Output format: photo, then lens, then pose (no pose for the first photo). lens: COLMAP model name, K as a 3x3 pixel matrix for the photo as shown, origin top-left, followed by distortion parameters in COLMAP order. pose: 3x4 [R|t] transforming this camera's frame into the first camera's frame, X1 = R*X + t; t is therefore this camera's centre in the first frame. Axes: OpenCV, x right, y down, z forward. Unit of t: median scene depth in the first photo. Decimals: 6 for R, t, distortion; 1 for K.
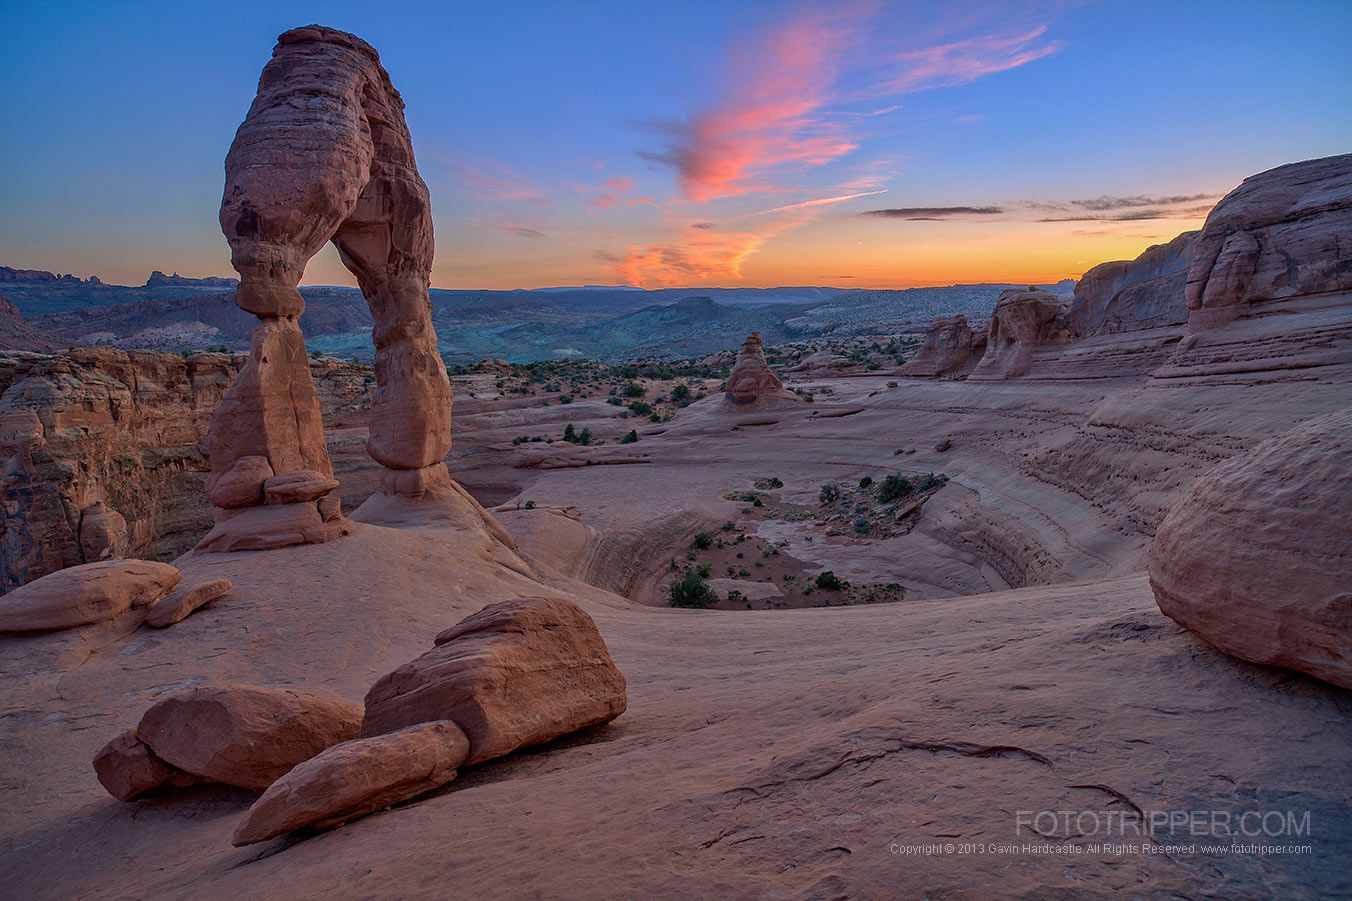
lens RADIAL K [[813.2, 0, 672.0], [0, 813.2, 447.2], [0, 0, 1]] dist [-0.093648, 0.086912]
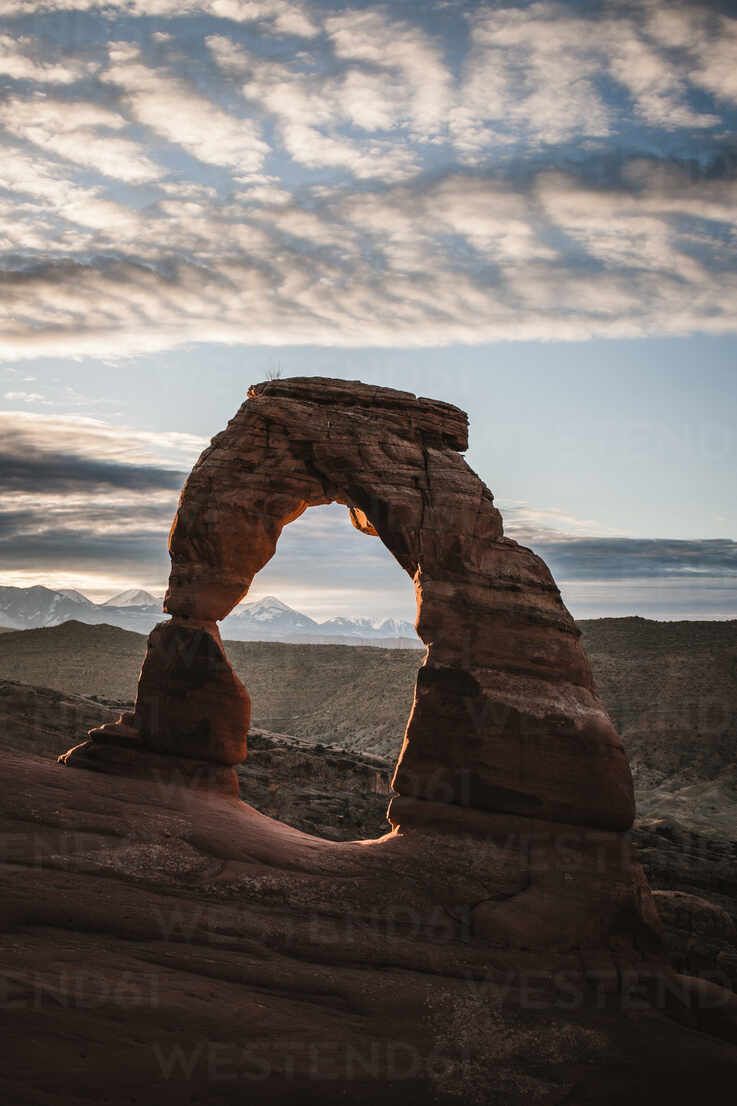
lens RADIAL K [[1595.6, 0, 368.5], [0, 1595.6, 553.0], [0, 0, 1]] dist [-0.159840, 0.025983]
pose [[-0.238637, -0.084264, -0.967446, 0.358912], [-0.195691, 0.979964, -0.037084, -0.041275], [0.951188, 0.180470, -0.250345, 0.348818]]
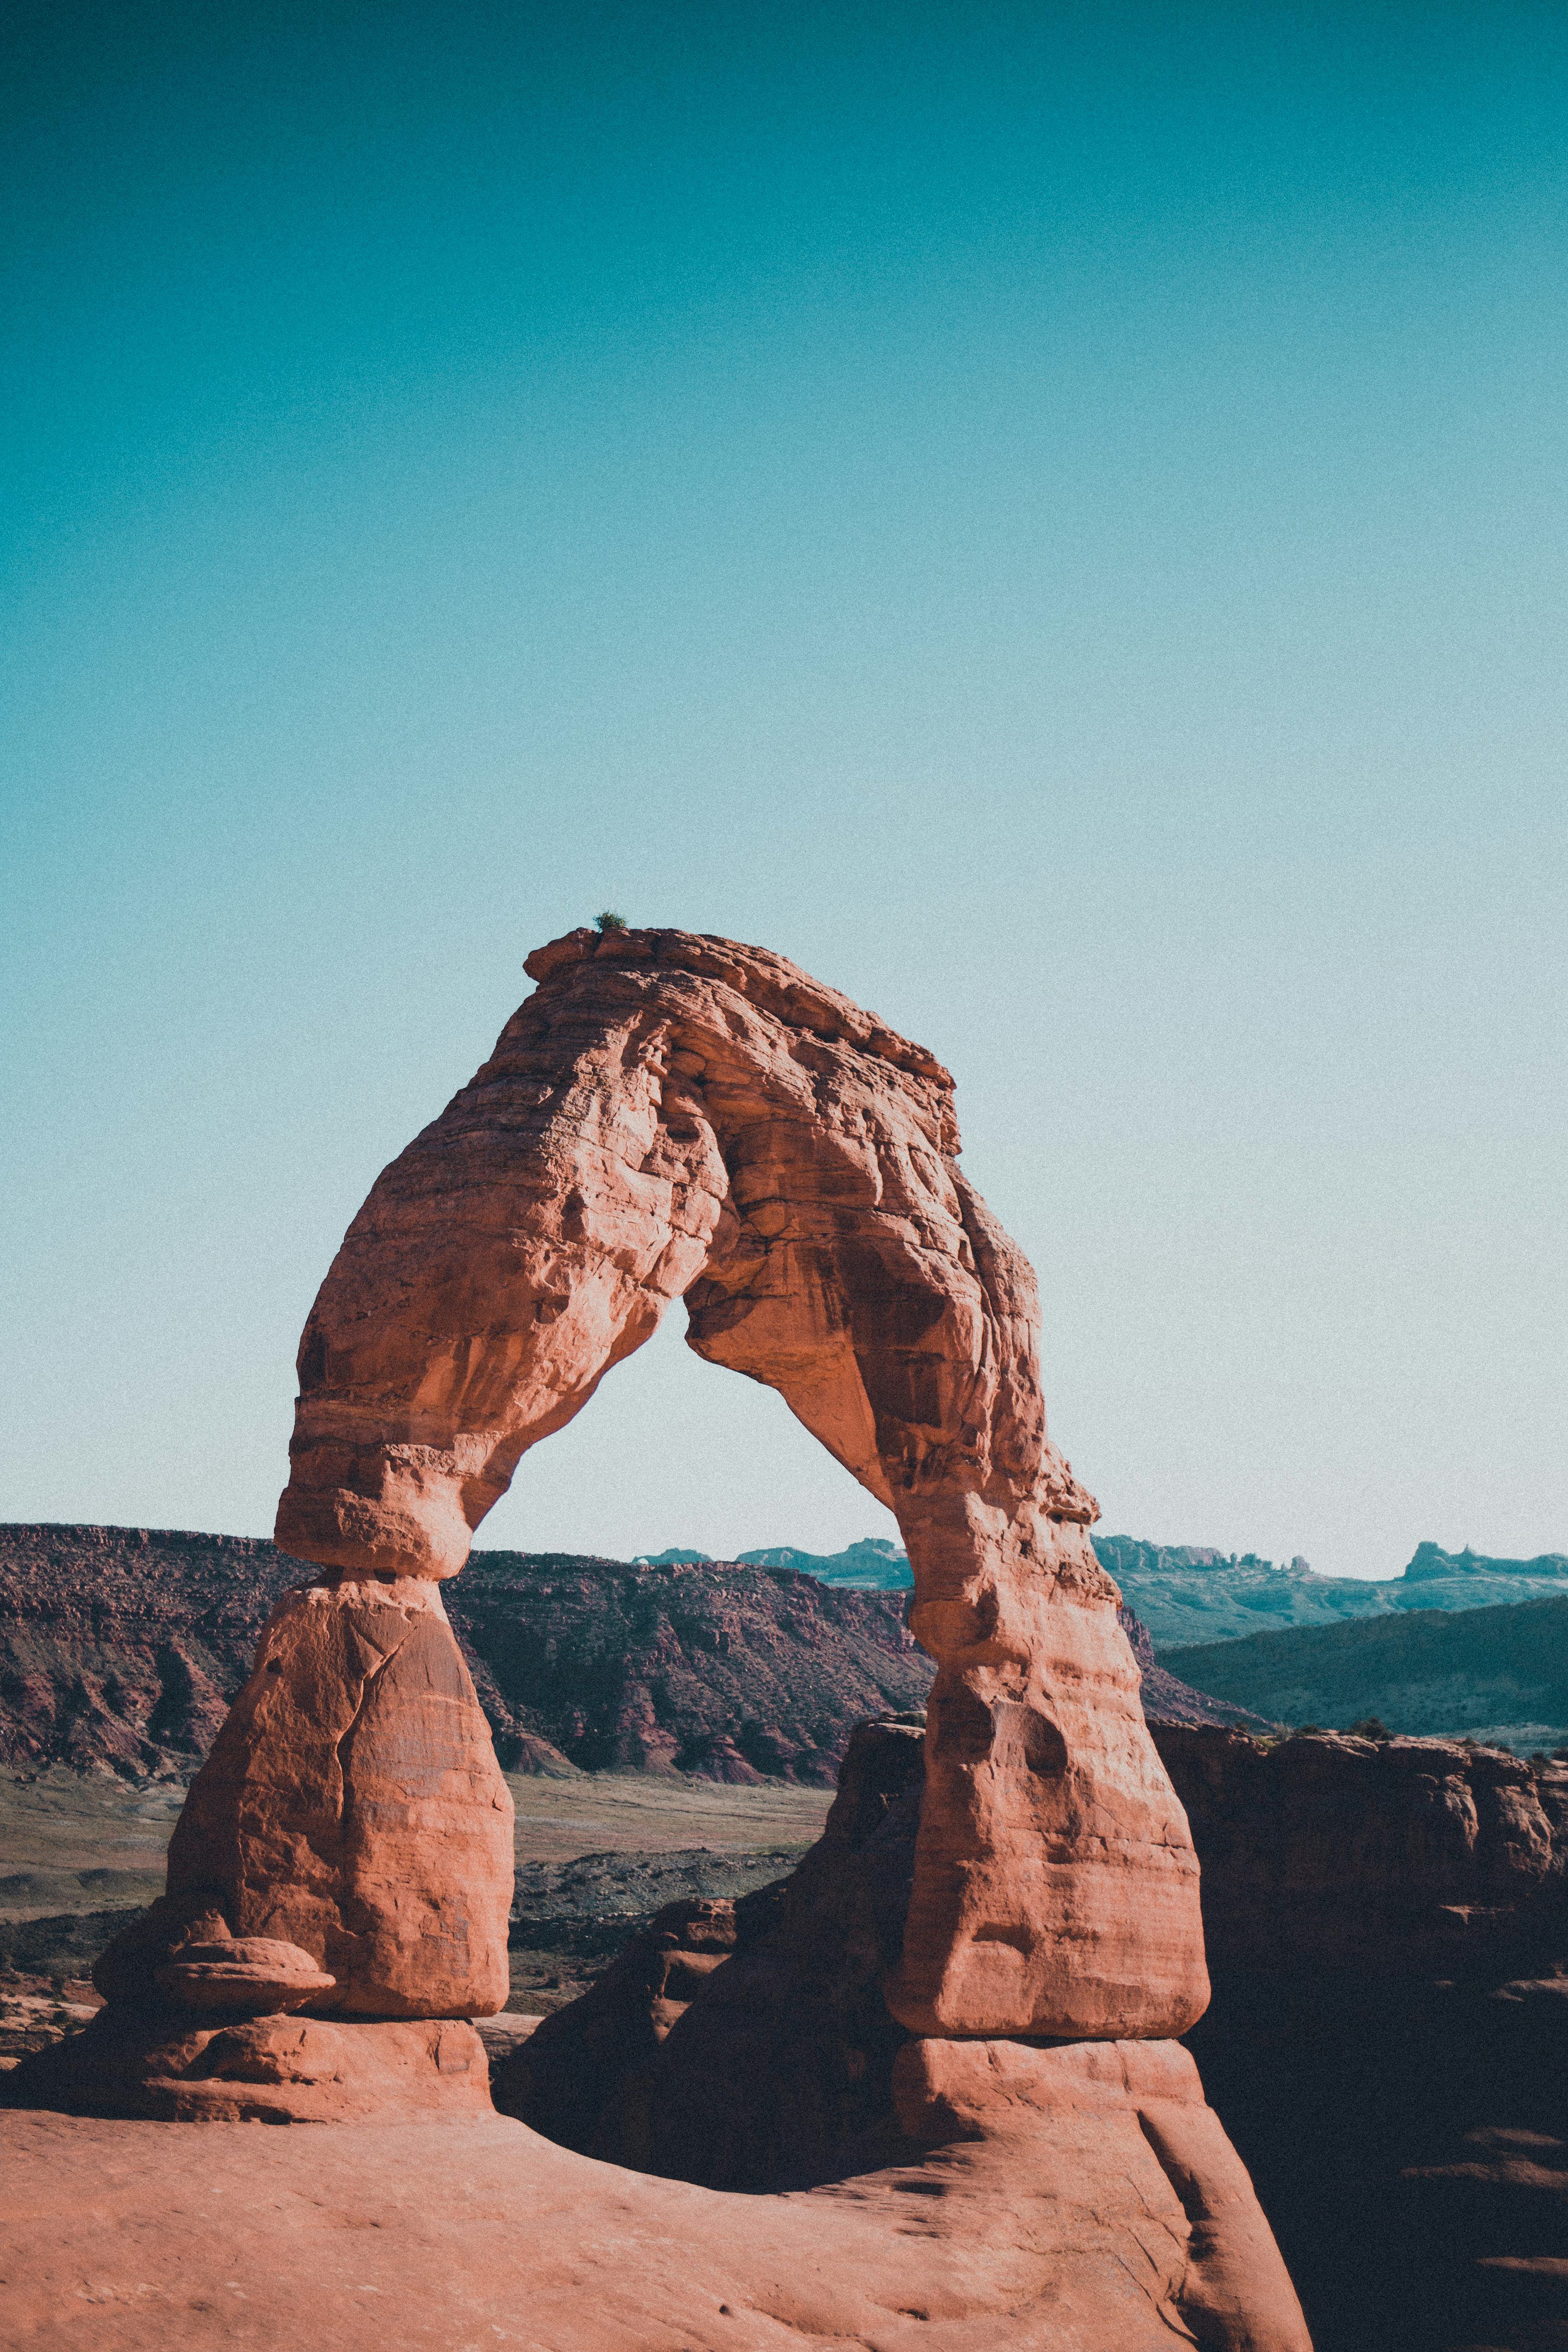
lens RADIAL K [[2251.0, 0, 784.0], [0, 2251.0, 1176.0], [0, 0, 1]] dist [-0.061716, 0.022265]
pose [[0.663685, -0.138052, -0.735162, 0.104026], [-0.142595, 0.941448, -0.305520, -0.004797], [0.734294, 0.307600, 0.605140, 0.066655]]
